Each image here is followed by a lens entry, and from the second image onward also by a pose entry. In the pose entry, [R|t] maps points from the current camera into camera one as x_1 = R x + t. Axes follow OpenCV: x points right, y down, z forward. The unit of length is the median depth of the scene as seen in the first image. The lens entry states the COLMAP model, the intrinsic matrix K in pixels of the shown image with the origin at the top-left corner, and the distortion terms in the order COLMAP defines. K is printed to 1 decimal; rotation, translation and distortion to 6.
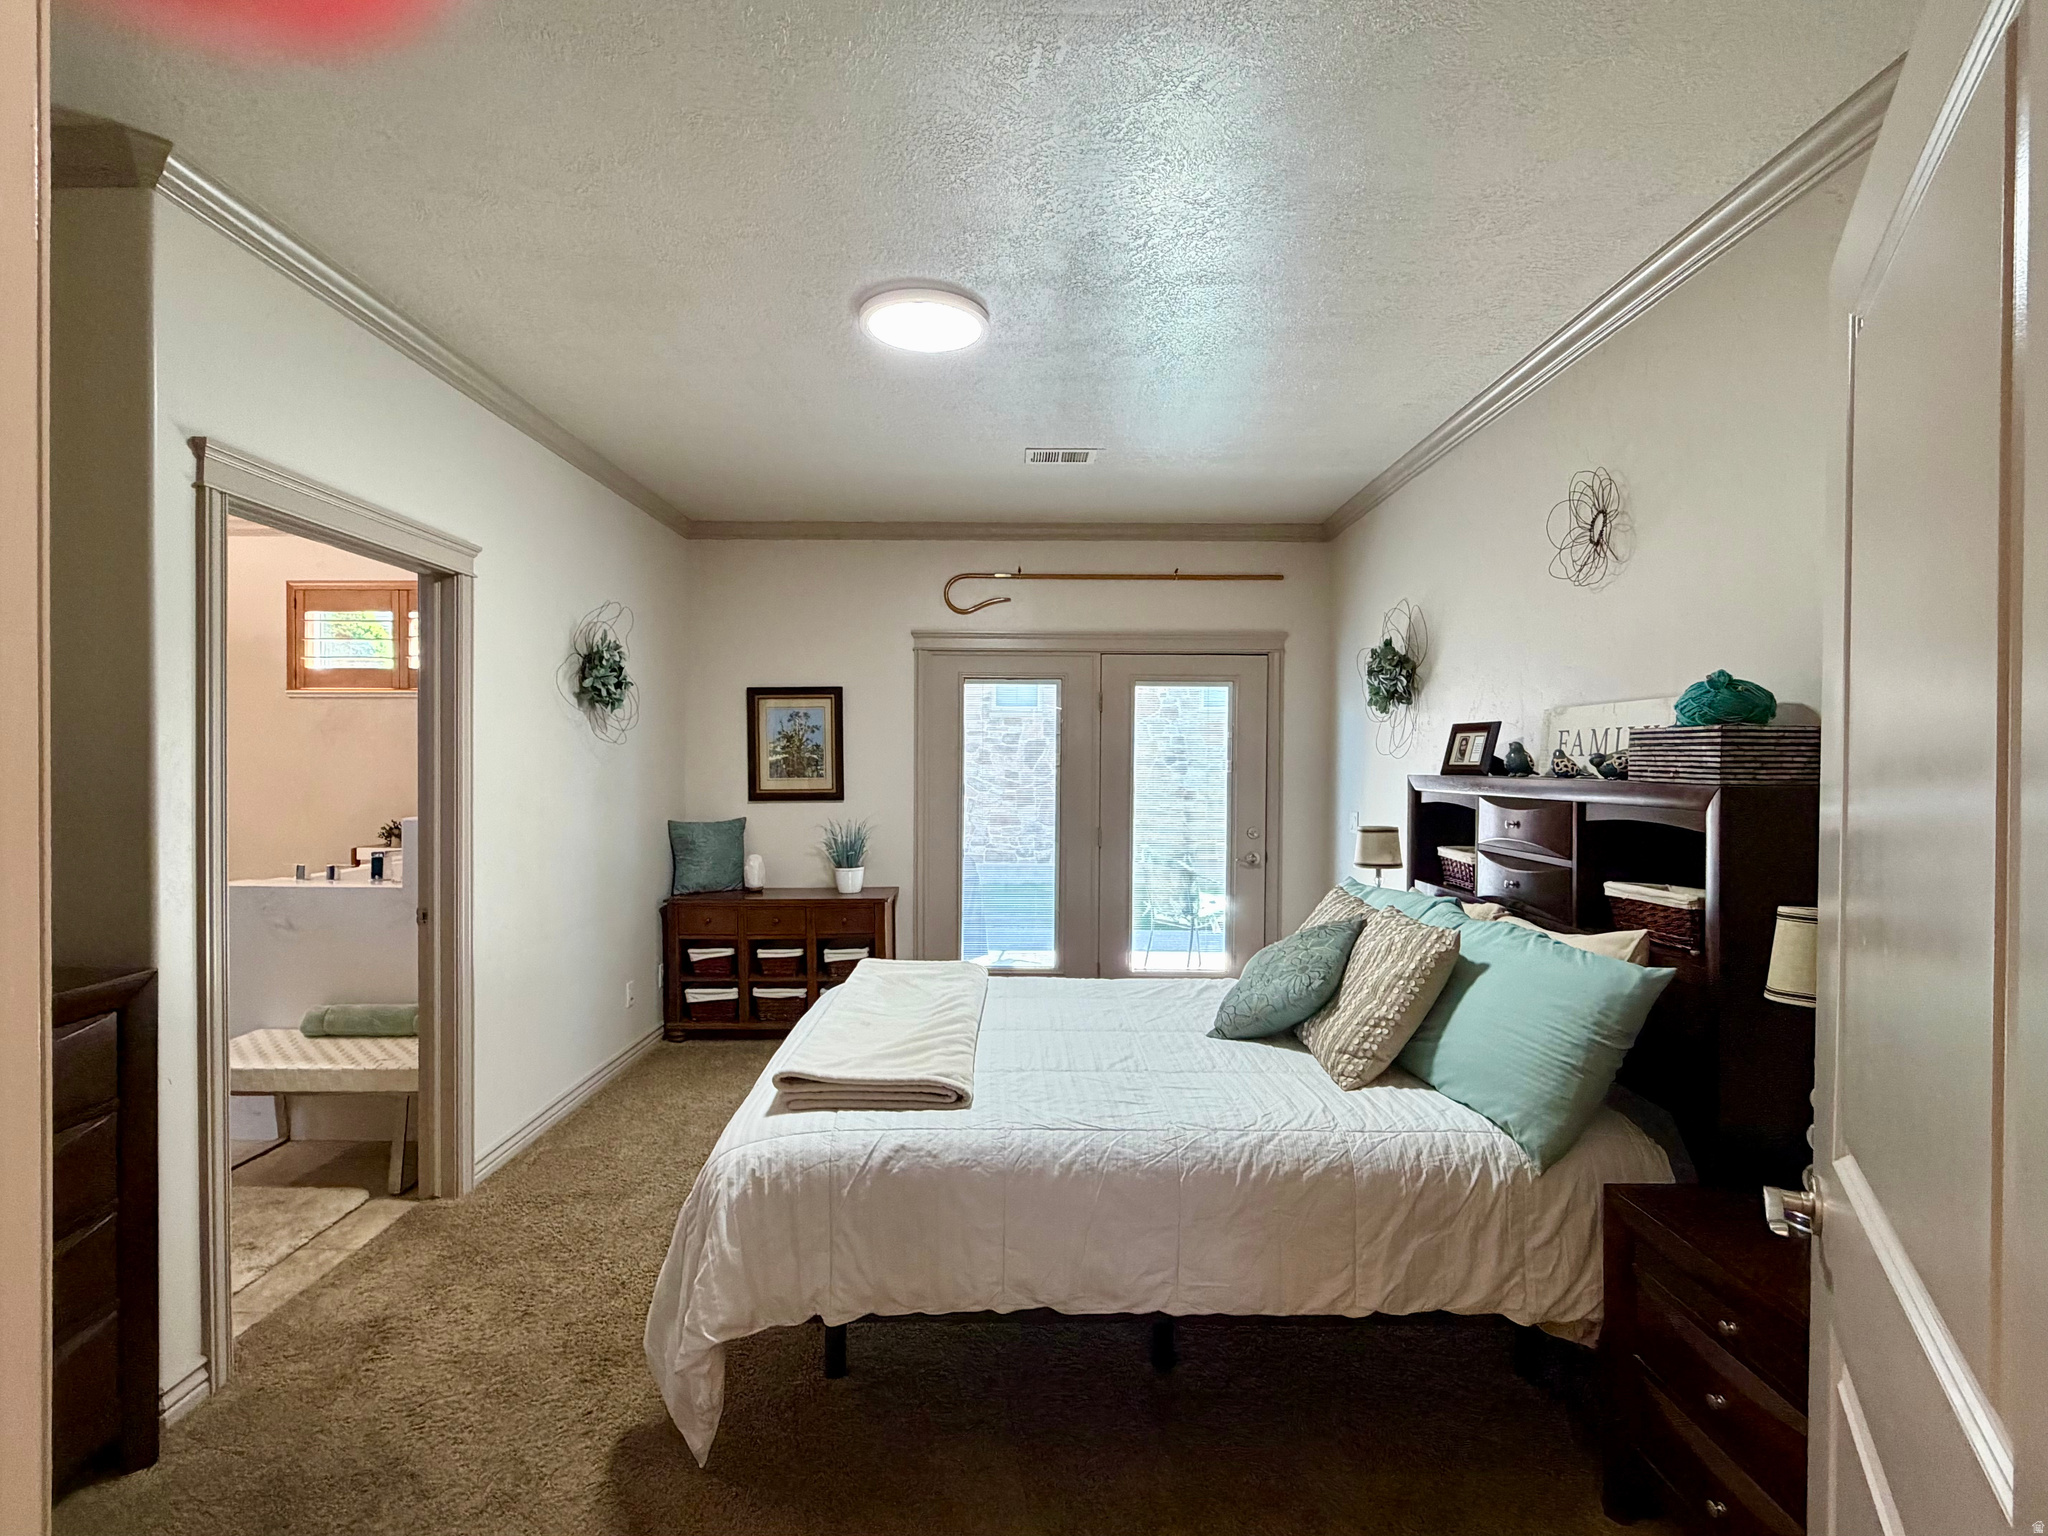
lens RADIAL K [[974.7, 0, 1024.0], [0, 974.7, 768.0], [0, 0, 1]] dist [-0.002329, -0.000390]
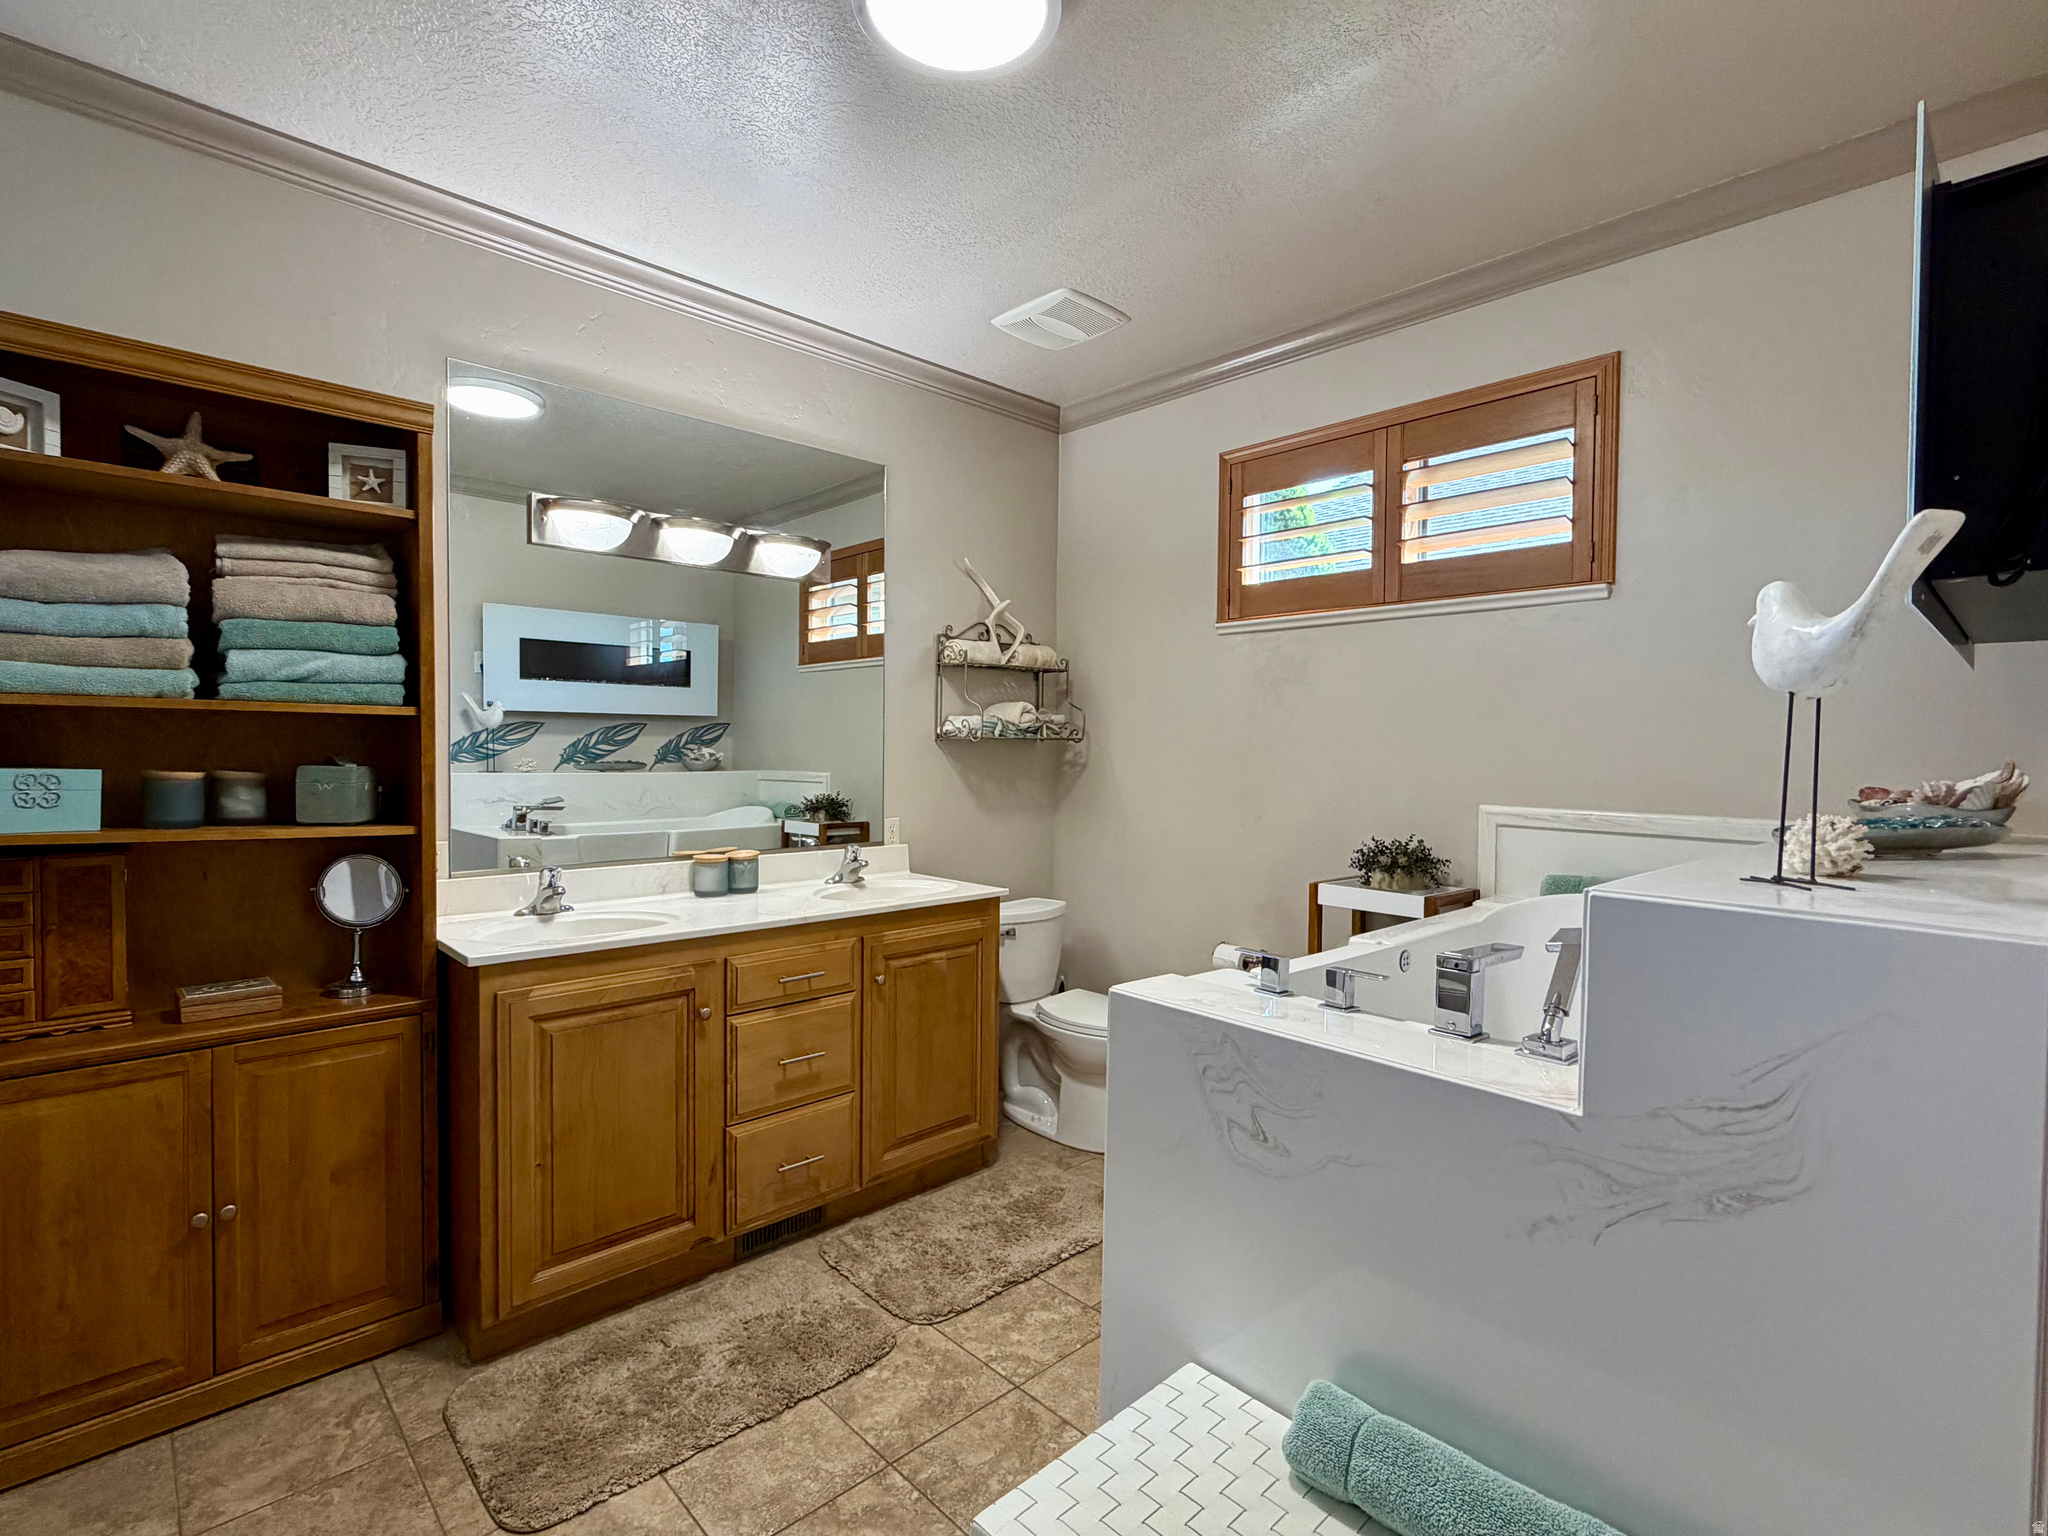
lens RADIAL K [[974.7, 0, 1024.0], [0, 974.7, 768.0], [0, 0, 1]] dist [-0.002329, -0.000390]
pose [[0.690332, 0.024302, -0.723085, -0.378266], [-0.016602, 0.999705, 0.017749, 0.007070], [0.723303, -0.000248, 0.690531, 0.463062]]
